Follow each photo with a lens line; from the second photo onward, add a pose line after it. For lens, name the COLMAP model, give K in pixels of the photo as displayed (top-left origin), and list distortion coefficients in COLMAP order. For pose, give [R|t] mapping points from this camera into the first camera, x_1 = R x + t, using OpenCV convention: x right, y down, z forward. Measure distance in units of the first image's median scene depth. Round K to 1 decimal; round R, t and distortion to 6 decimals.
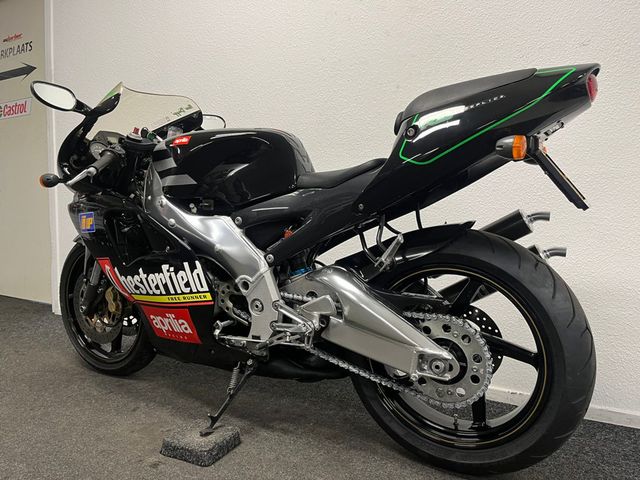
lens RADIAL K [[484.6, 0, 321.1], [0, 484.6, 237.6], [0, 0, 1]] dist [0.055765, -0.042547]
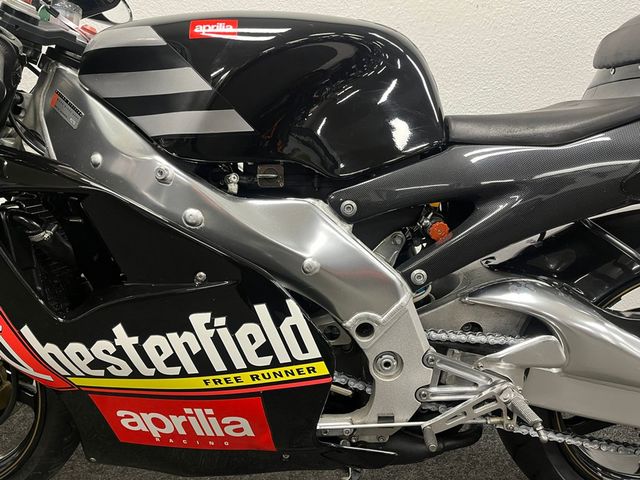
lens RADIAL K [[484.6, 0, 318.9], [0, 484.6, 242.3], [0, 0, 1]] dist [0.055765, -0.042547]
pose [[0.868034, -0.090276, 0.488229, -0.445938], [0.025906, 0.990227, 0.137038, -0.069680], [-0.495829, -0.106305, 0.861889, 0.572825]]
